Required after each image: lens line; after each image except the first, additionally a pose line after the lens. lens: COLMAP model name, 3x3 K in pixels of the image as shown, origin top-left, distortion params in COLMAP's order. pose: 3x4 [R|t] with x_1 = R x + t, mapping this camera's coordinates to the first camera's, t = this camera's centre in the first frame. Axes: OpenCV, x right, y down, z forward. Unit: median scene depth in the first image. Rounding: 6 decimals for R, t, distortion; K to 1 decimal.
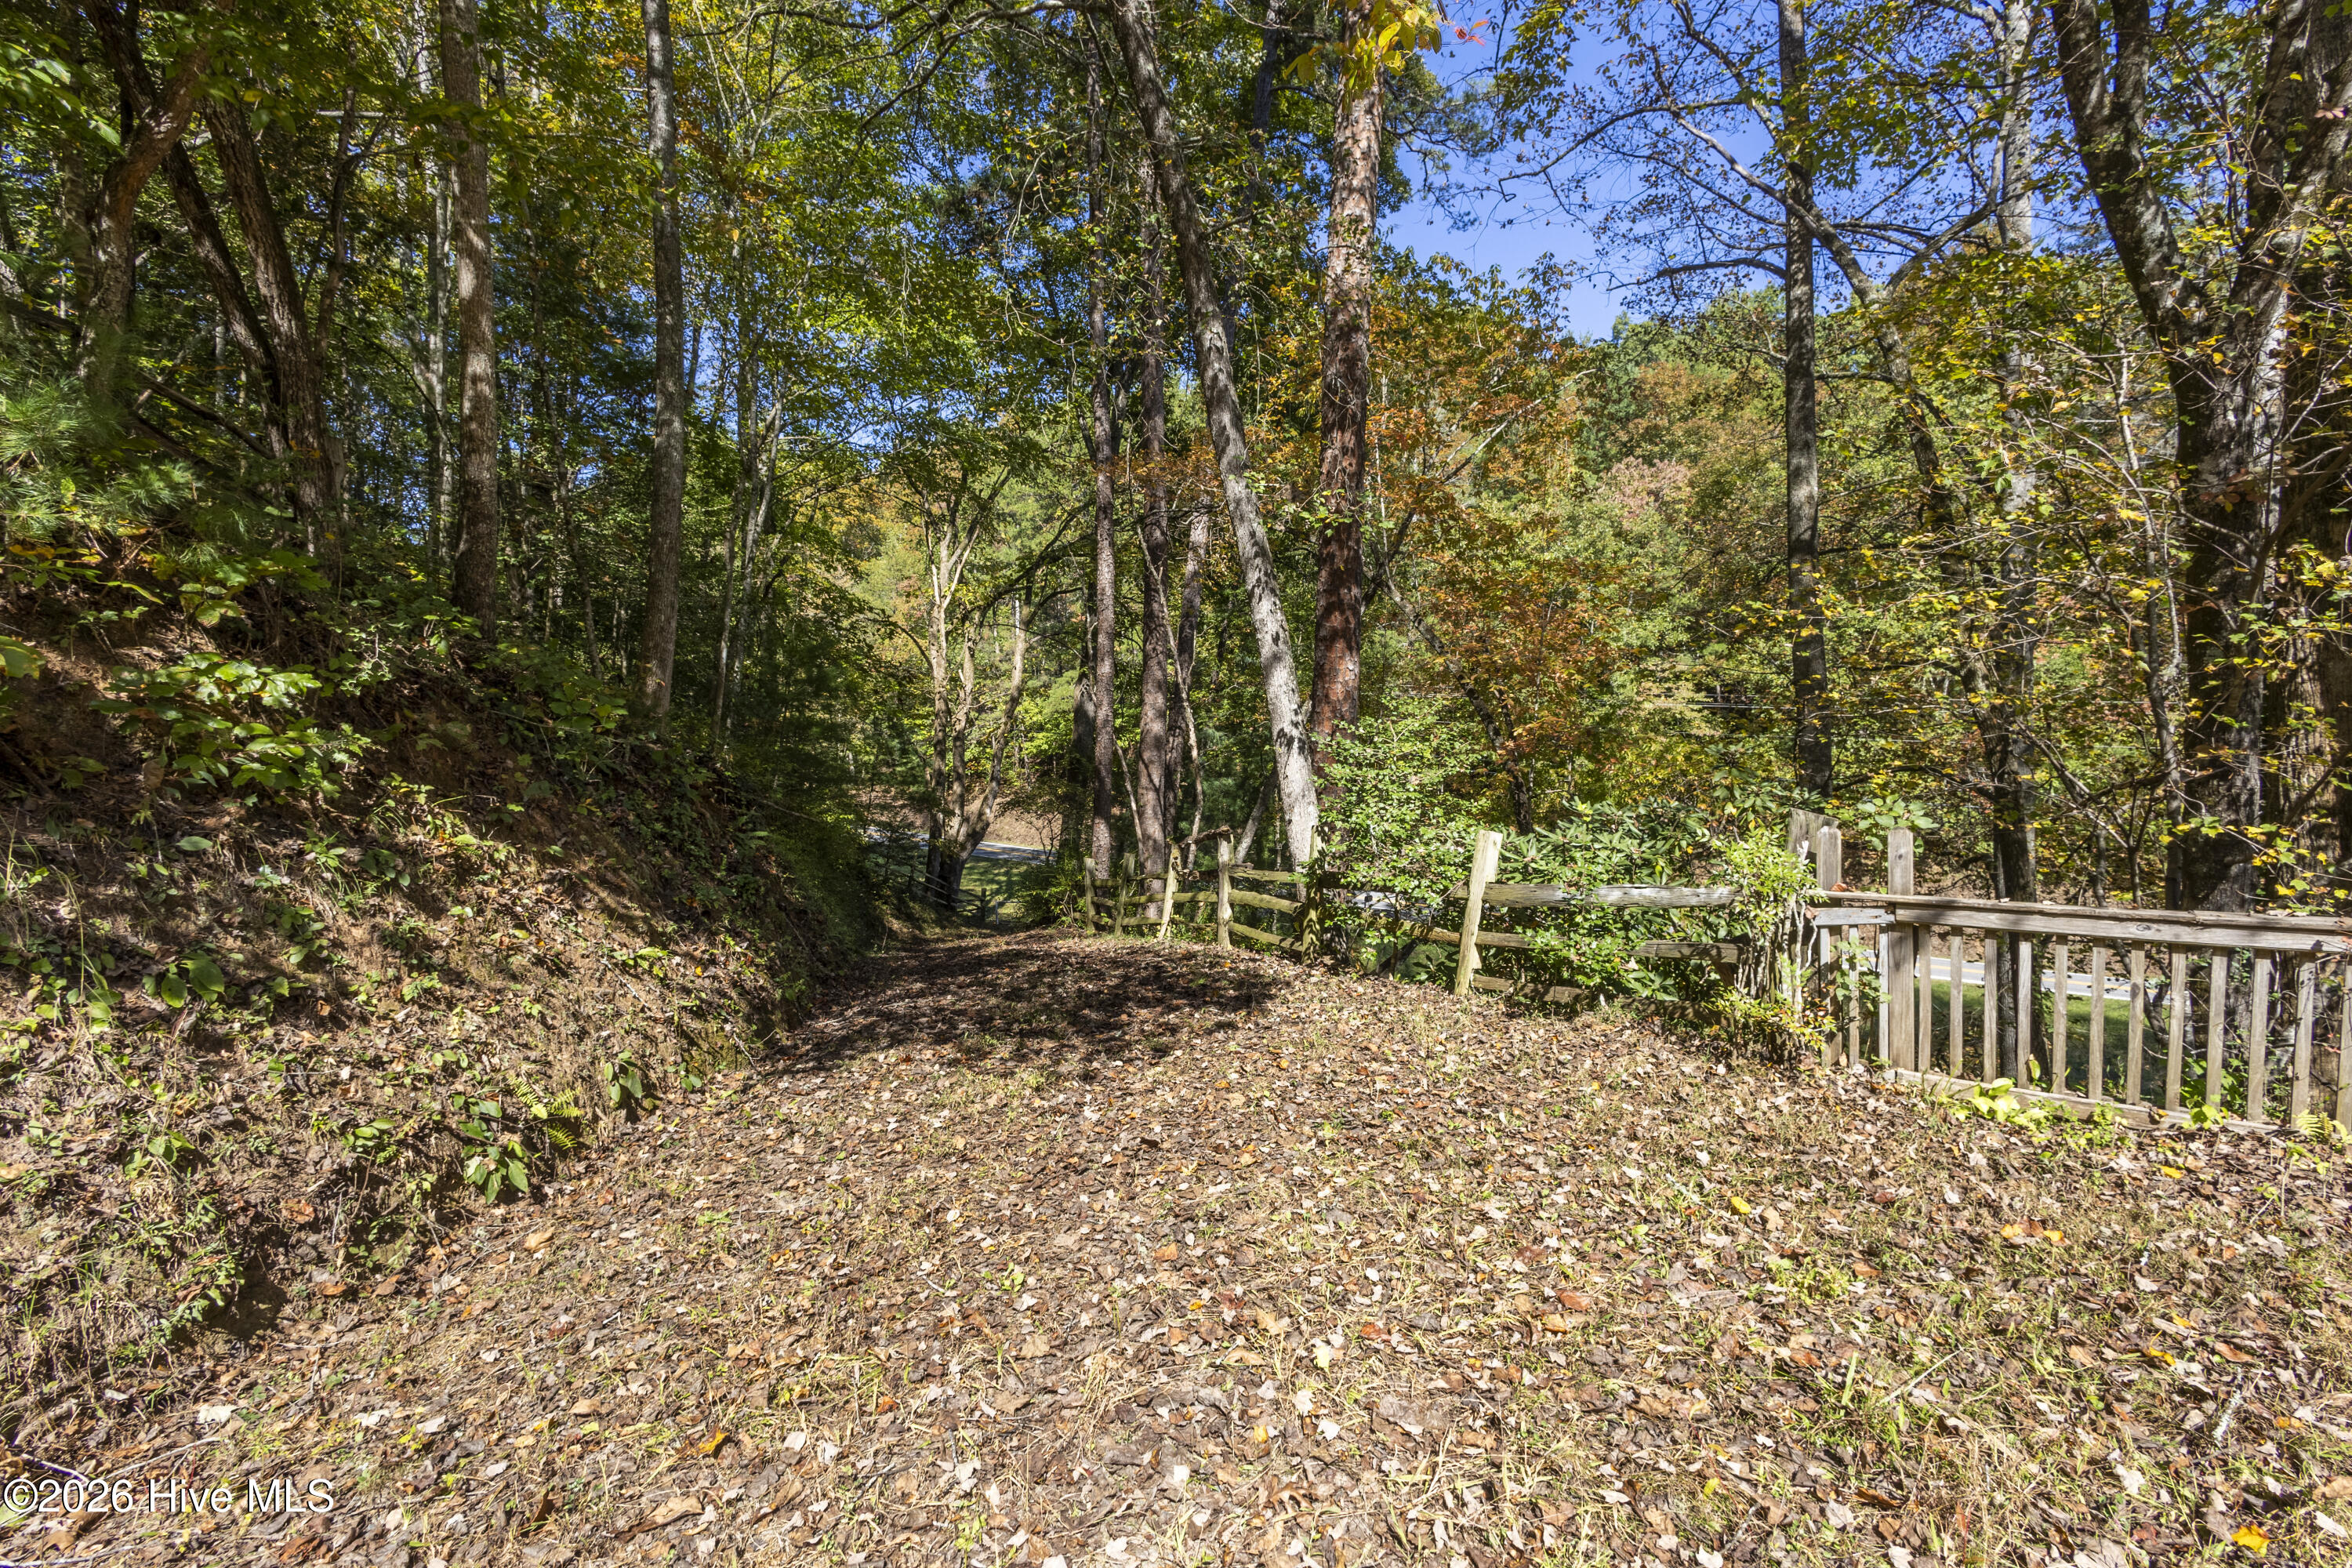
lens RADIAL K [[1069.5, 0, 1176.0], [0, 1069.5, 784.0], [0, 0, 1]] dist [0.012937, -0.007728]
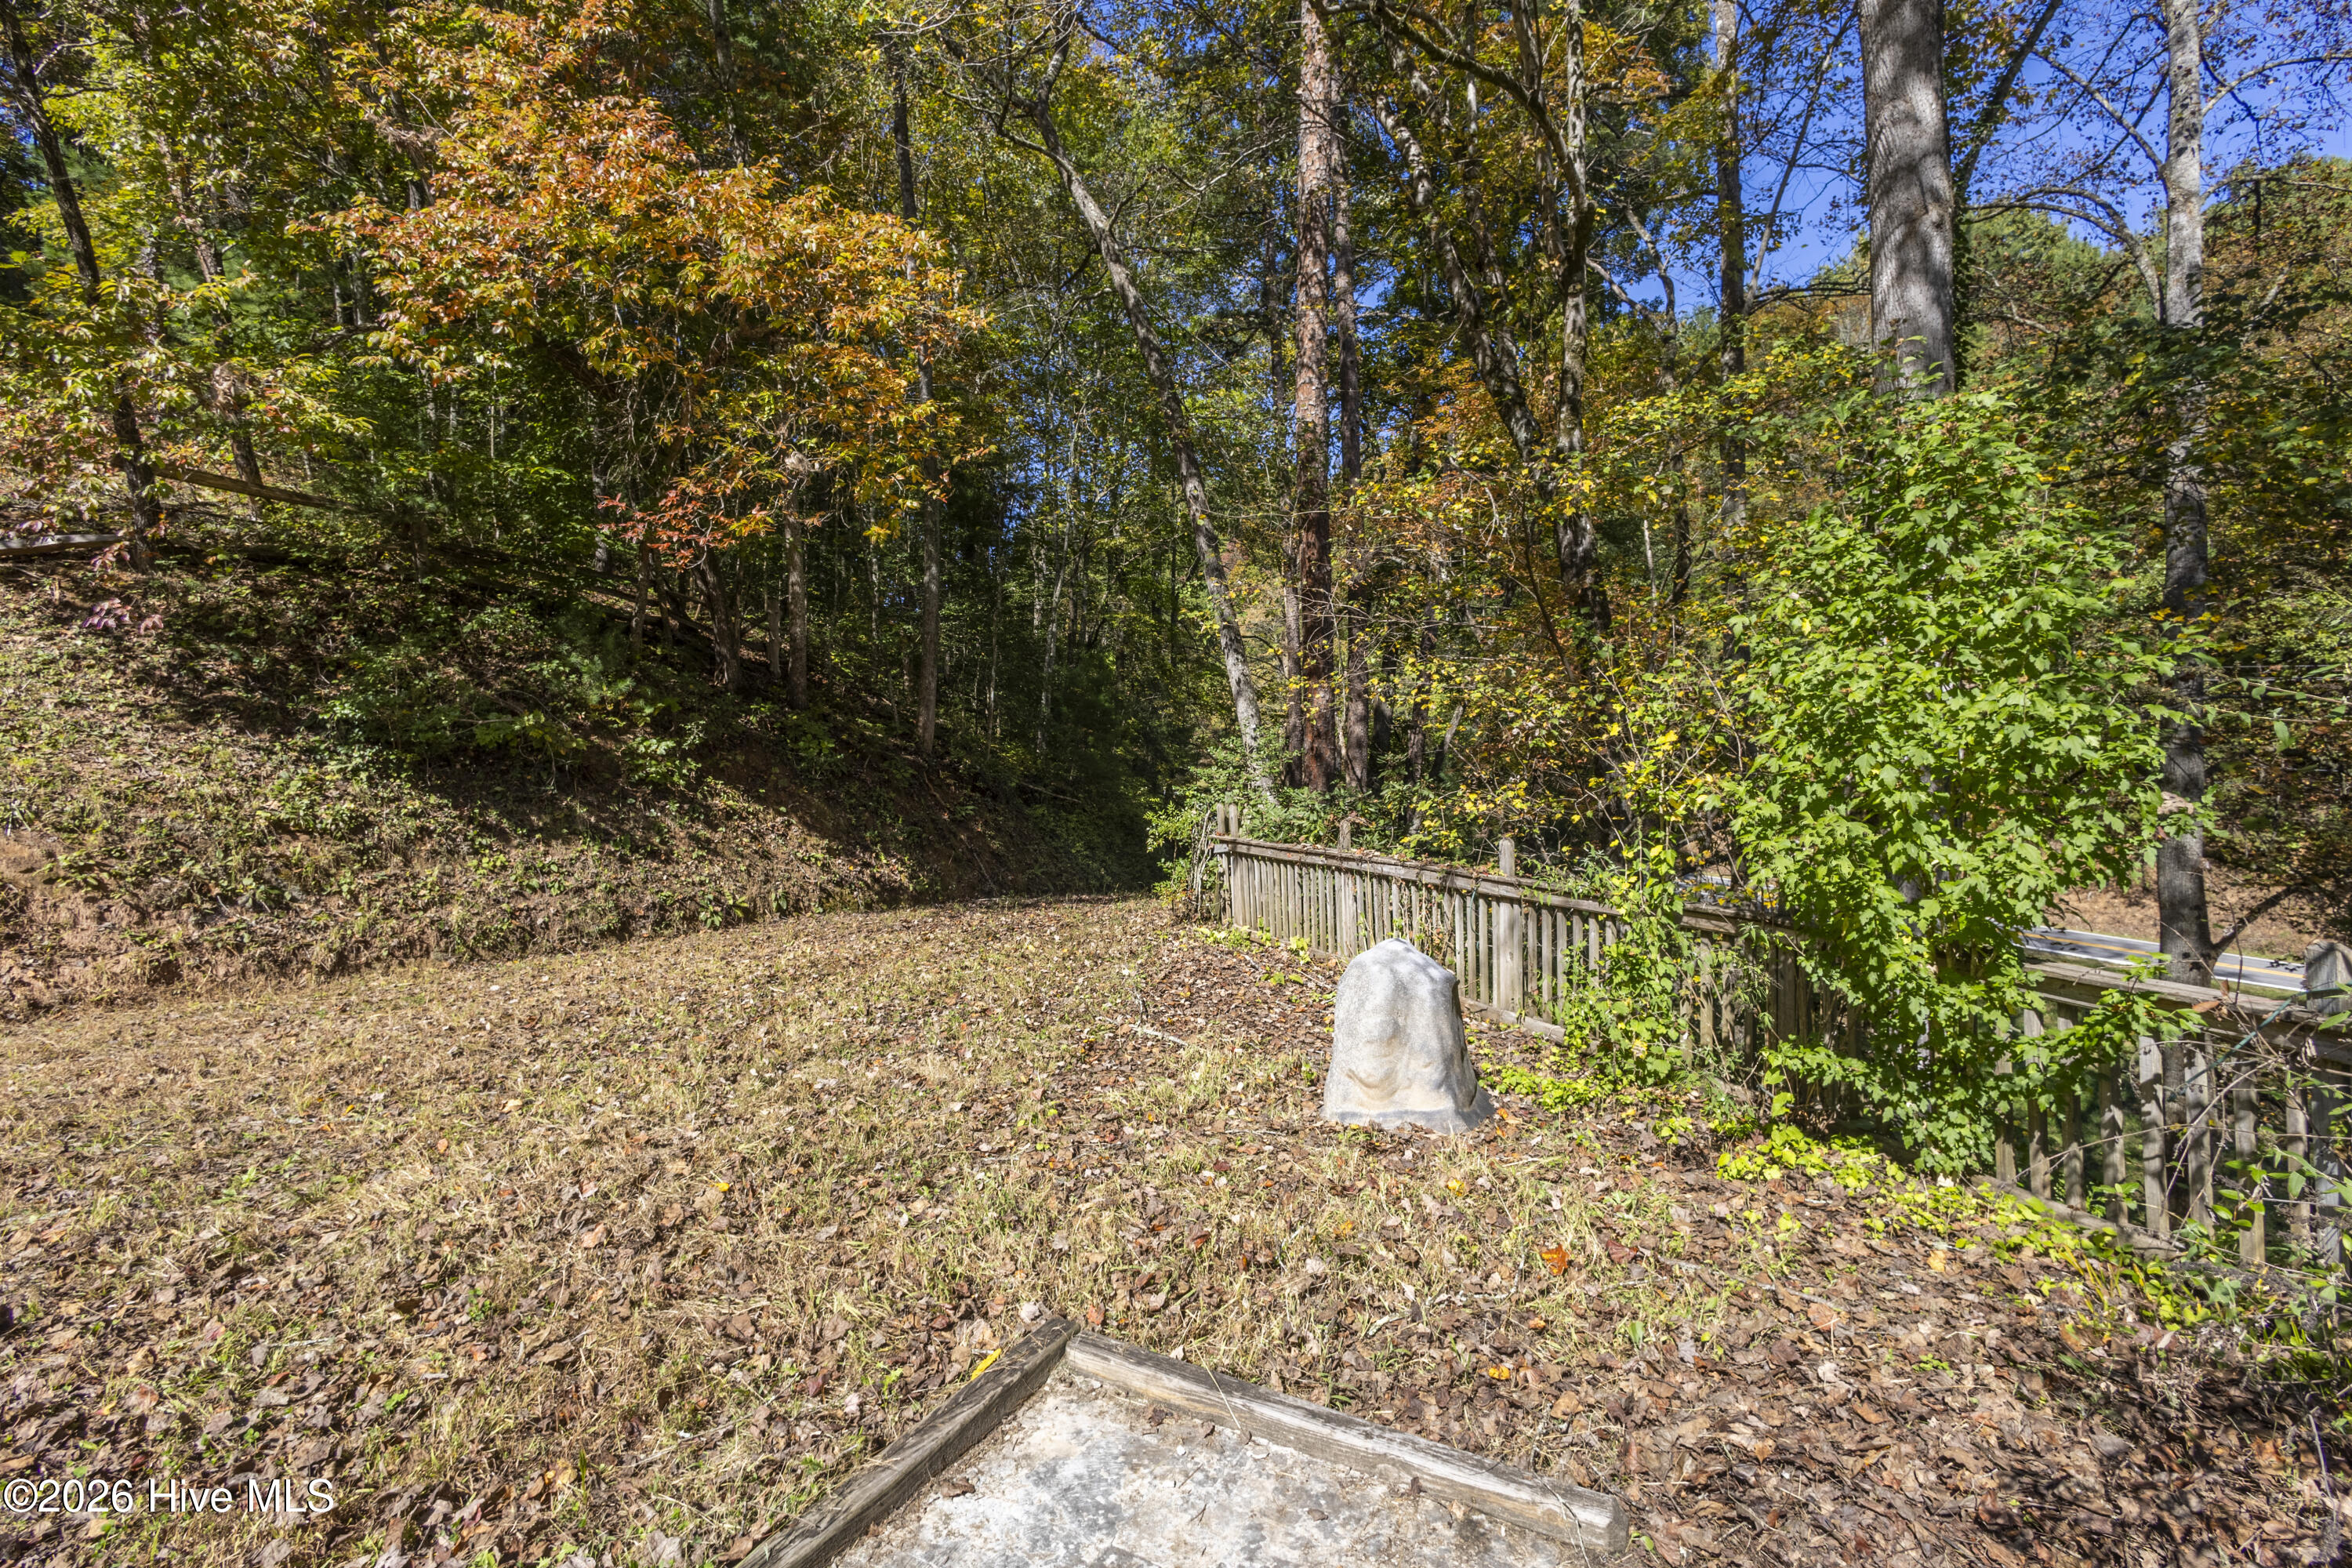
lens RADIAL K [[1069.5, 0, 1176.0], [0, 1069.5, 784.0], [0, 0, 1]] dist [0.012937, -0.007728]
pose [[0.895605, 0.001229, -0.444848, 1.669975], [0.003231, 0.999952, 0.009268, -0.014652], [0.444838, -0.009738, 0.895558, -0.951144]]
